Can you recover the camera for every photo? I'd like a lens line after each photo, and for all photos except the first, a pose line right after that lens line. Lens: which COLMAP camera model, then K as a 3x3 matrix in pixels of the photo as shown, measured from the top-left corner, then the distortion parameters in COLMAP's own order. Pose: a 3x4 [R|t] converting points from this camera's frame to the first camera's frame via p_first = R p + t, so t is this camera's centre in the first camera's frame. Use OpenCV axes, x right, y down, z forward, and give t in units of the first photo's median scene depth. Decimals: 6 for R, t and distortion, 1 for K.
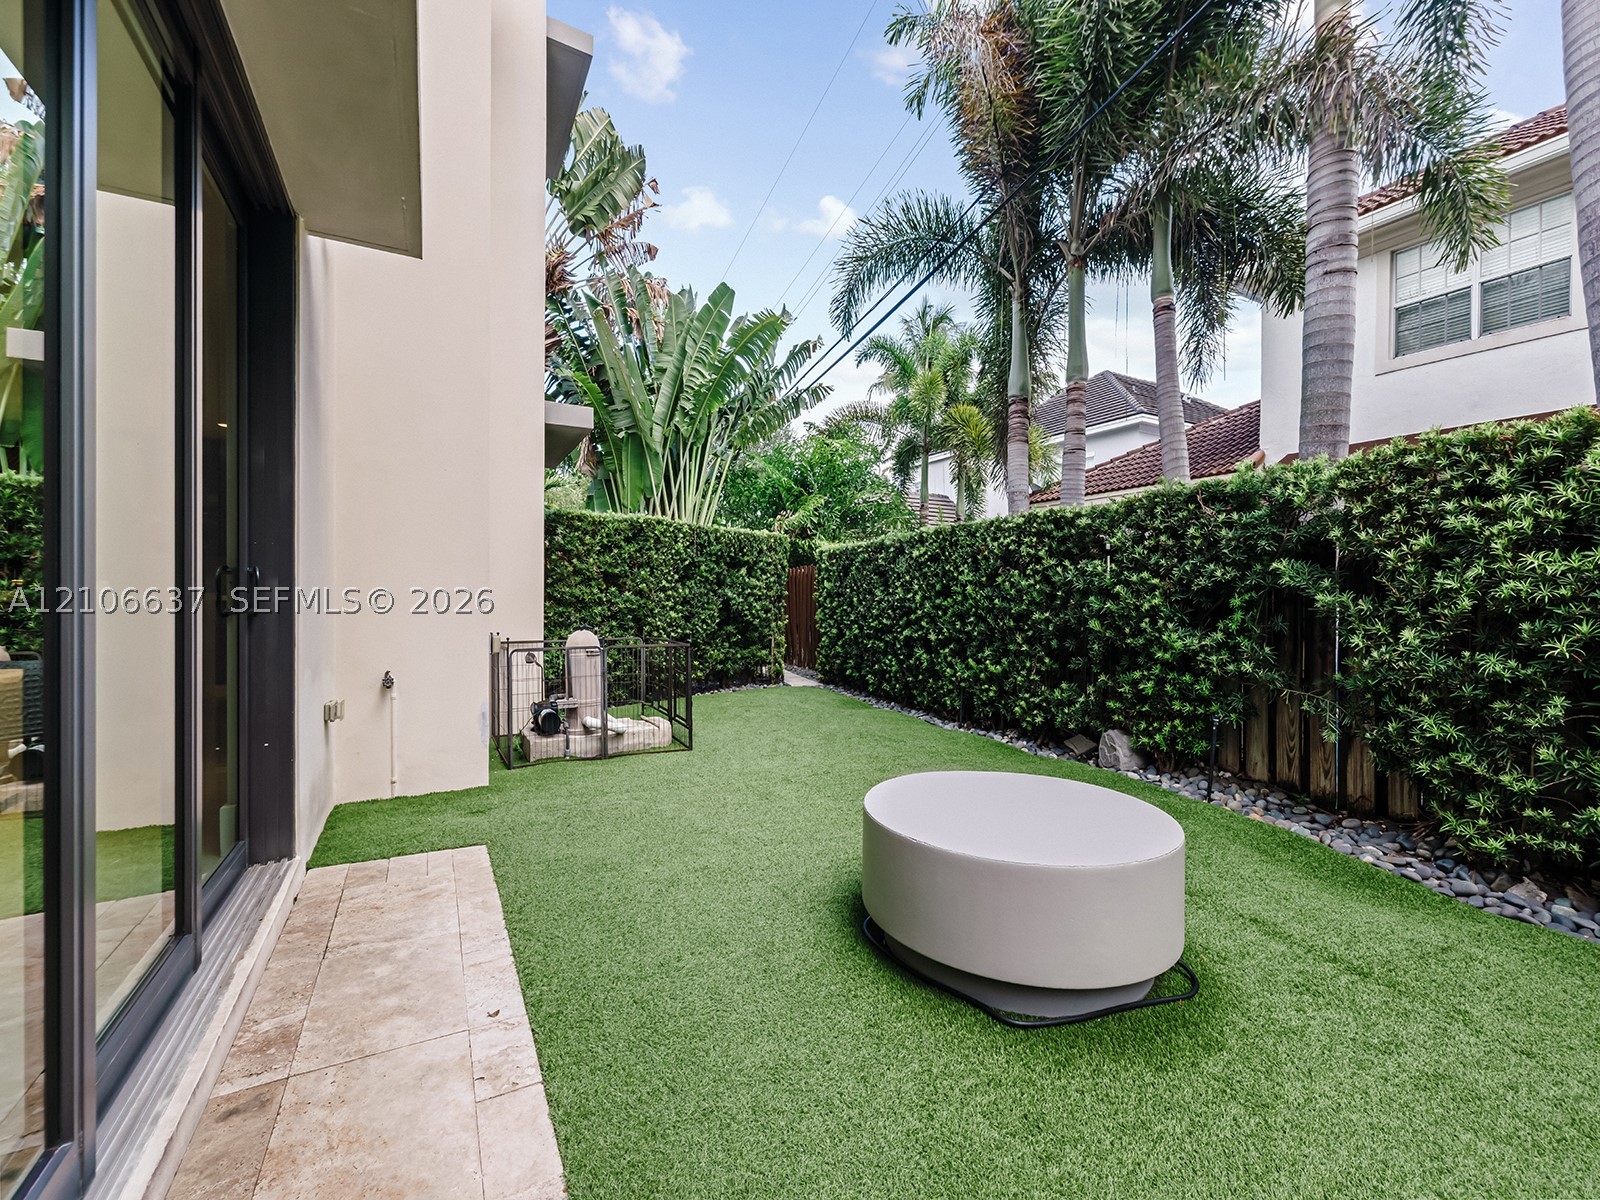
lens RADIAL K [[669.6, 0, 794.9], [0, 669.6, 603.5], [0, 0, 1]] dist [0.002084, 0.000047]
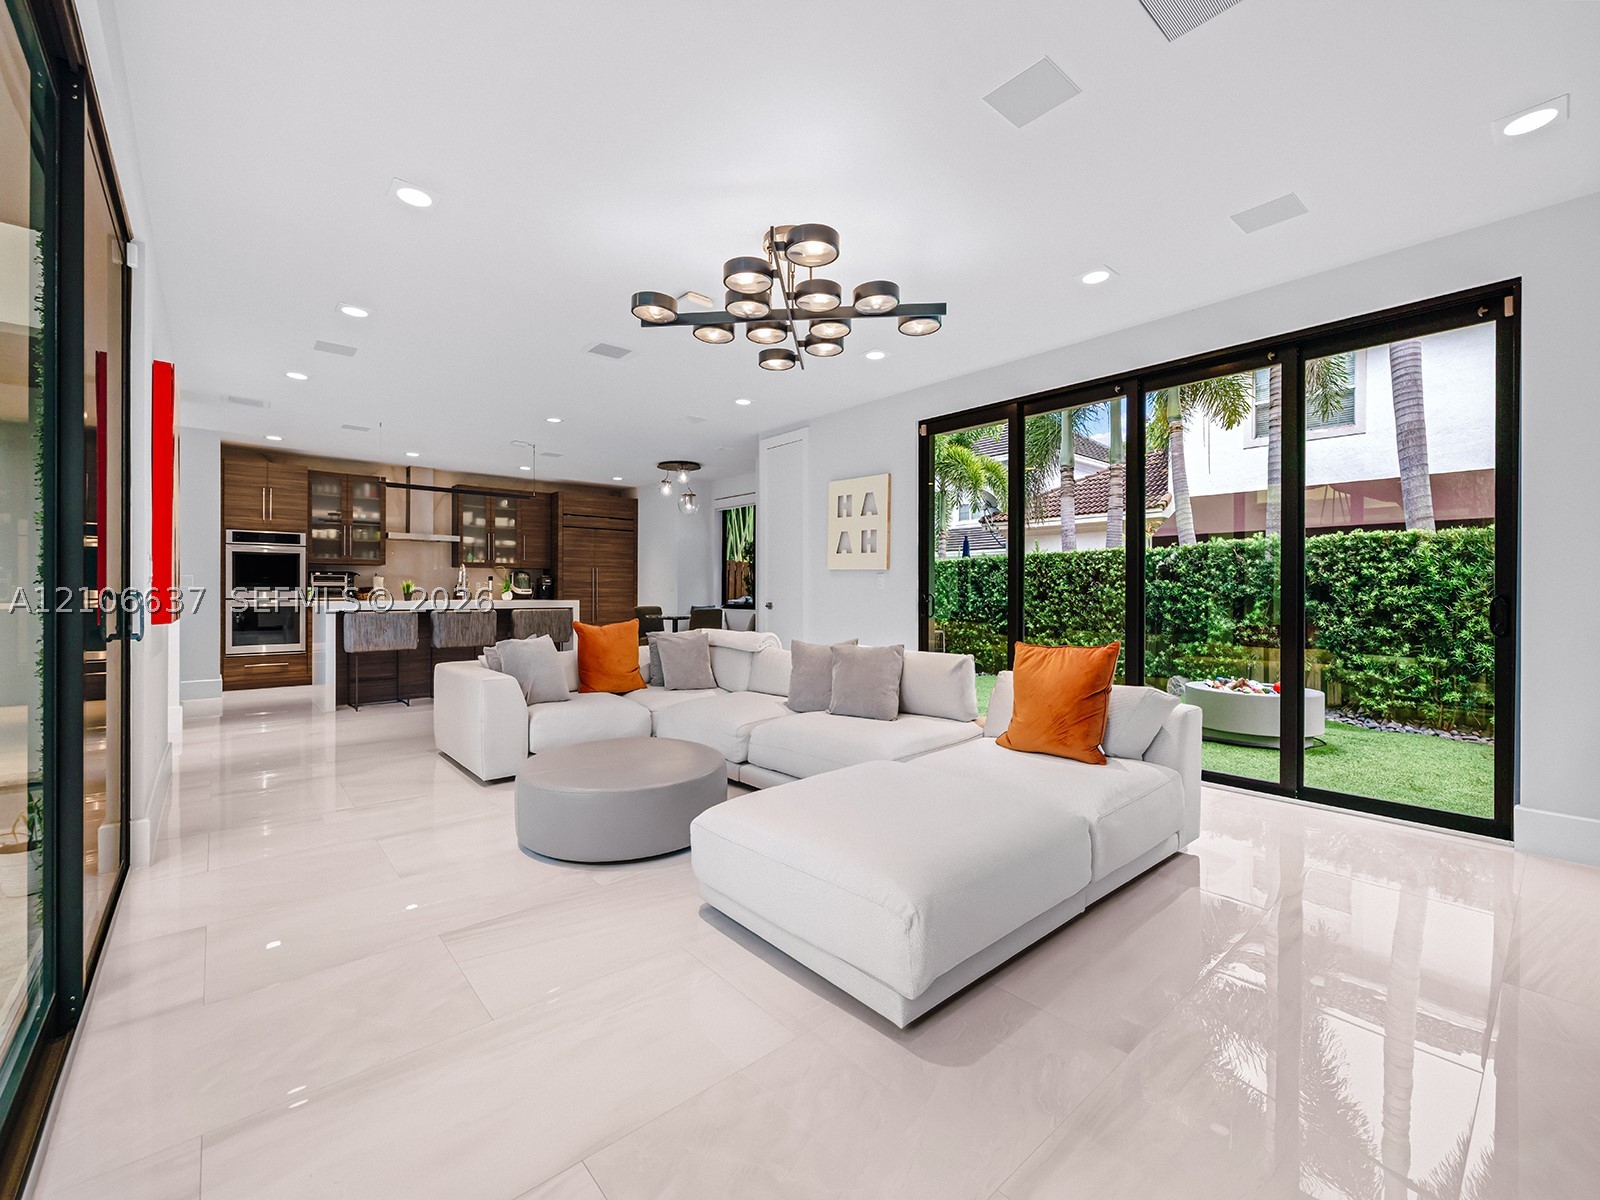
lens RADIAL K [[669.6, 0, 801.5], [0, 669.6, 594.9], [0, 0, 1]] dist [0.002084, 0.000047]
pose [[0.976141, 0.001944, 0.217128, -1.322173], [-0.000532, 0.999978, -0.006561, -0.021116], [-0.217136, 0.006289, 0.976121, -0.783190]]
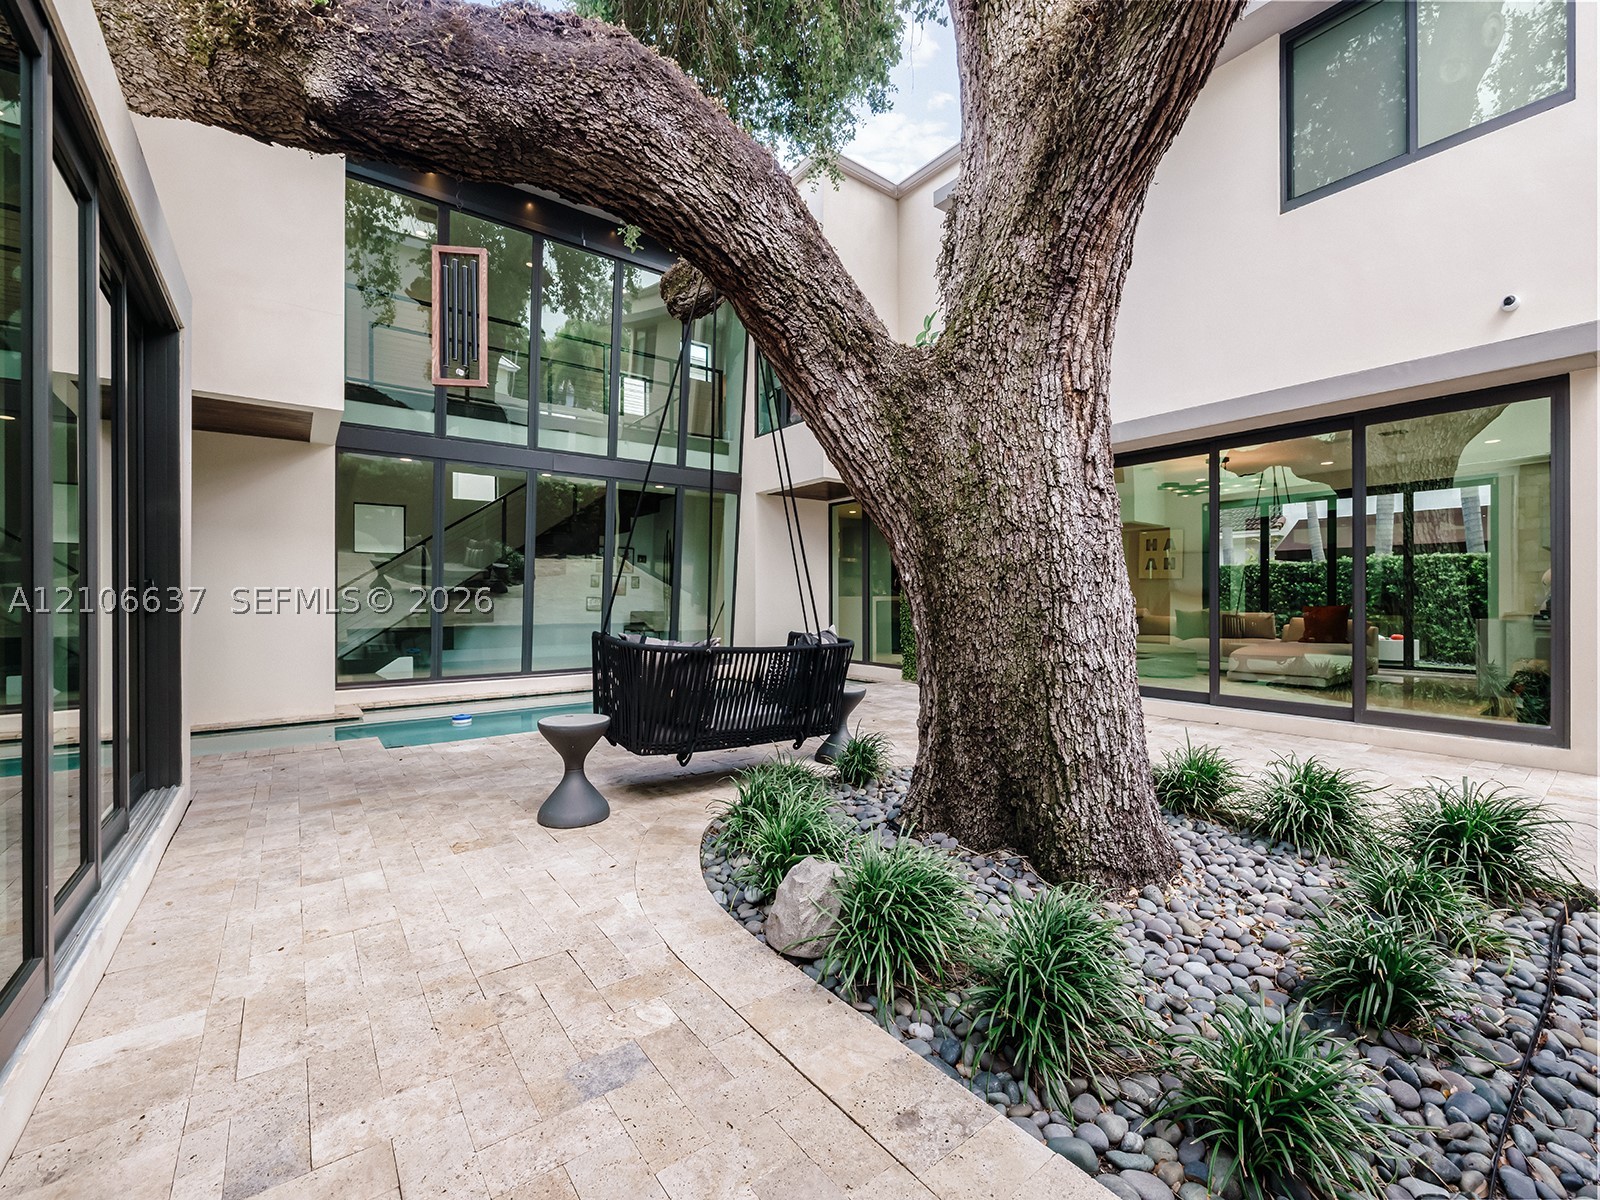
lens RADIAL K [[669.6, 0, 797.4], [0, 669.6, 595.3], [0, 0, 1]] dist [0.002084, 0.000047]
pose [[0.988905, -0.000027, 0.148552, -3.207926], [0.002053, 0.999907, -0.013484, 0.033312], [-0.148538, 0.013639, 0.988813, -2.252191]]
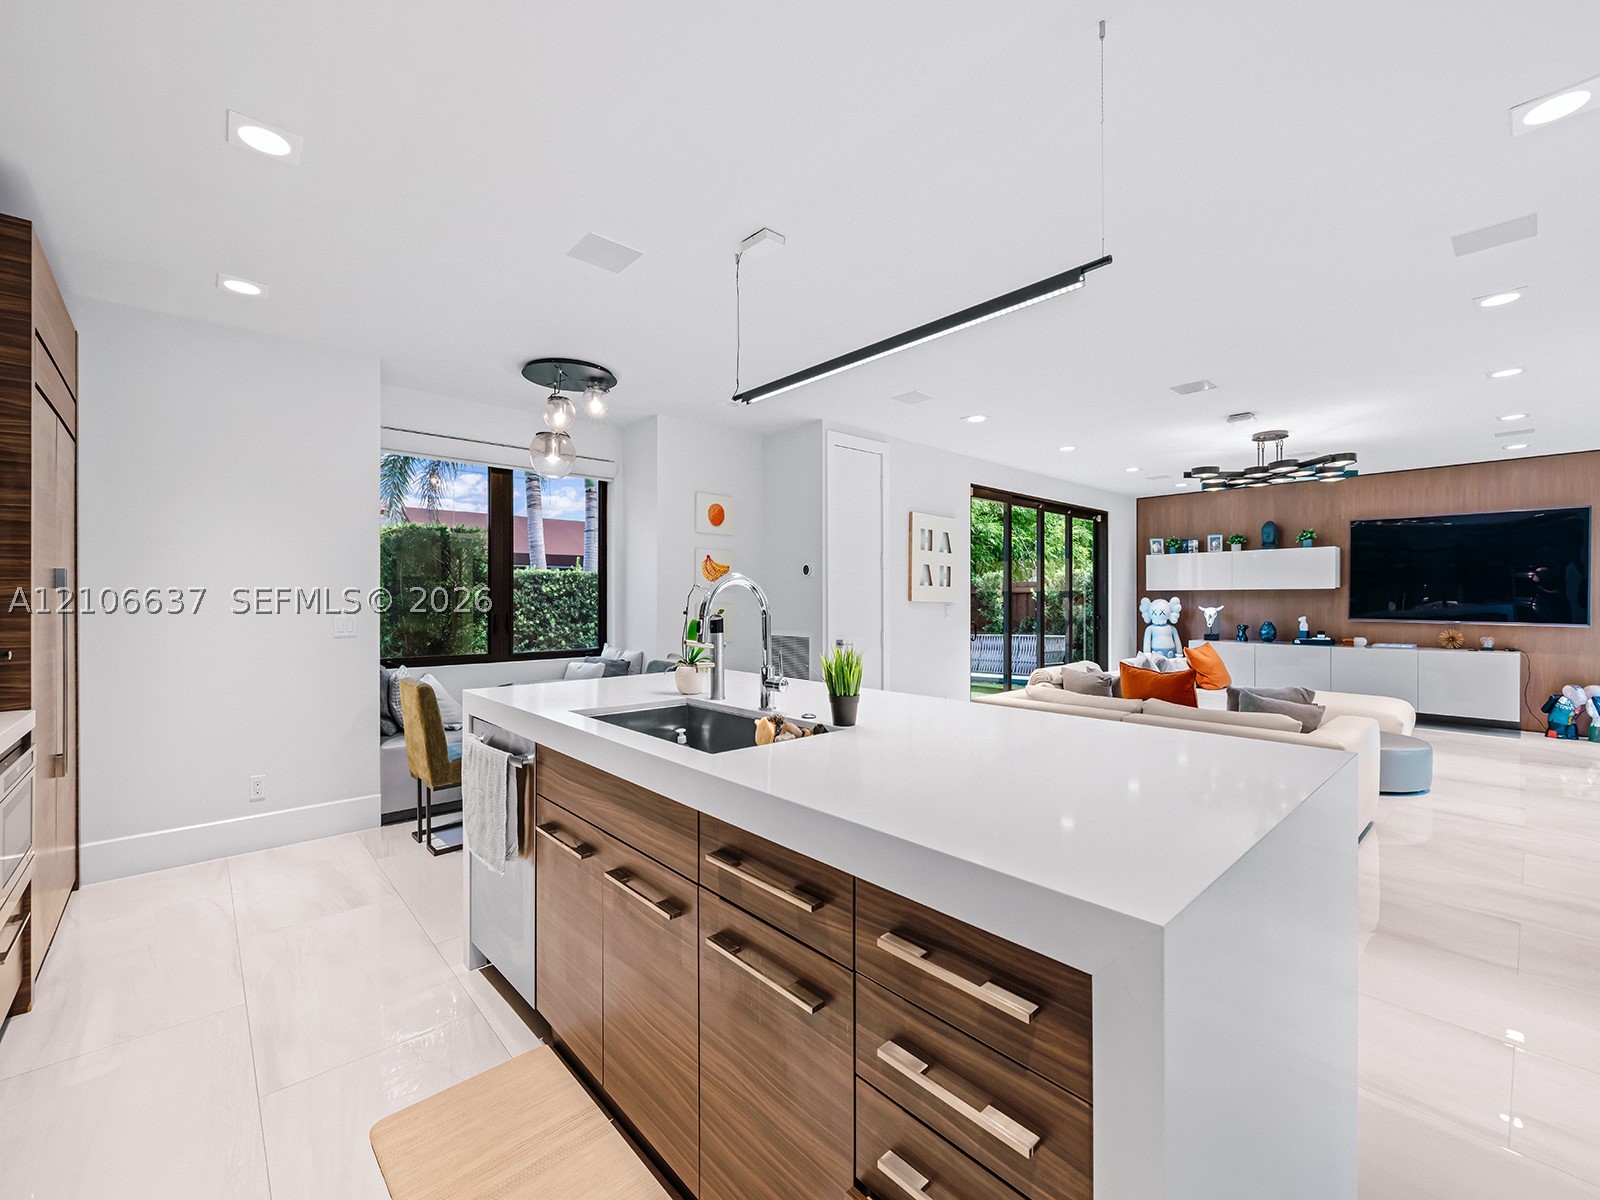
lens RADIAL K [[669.6, 0, 793.5], [0, 669.6, 599.0], [0, 0, 1]] dist [0.002084, 0.000047]
pose [[-0.231673, -0.001182, 0.972793, -2.569380], [0.010746, 0.999935, 0.003774, -0.122079], [-0.972734, 0.011328, -0.231645, 1.822963]]
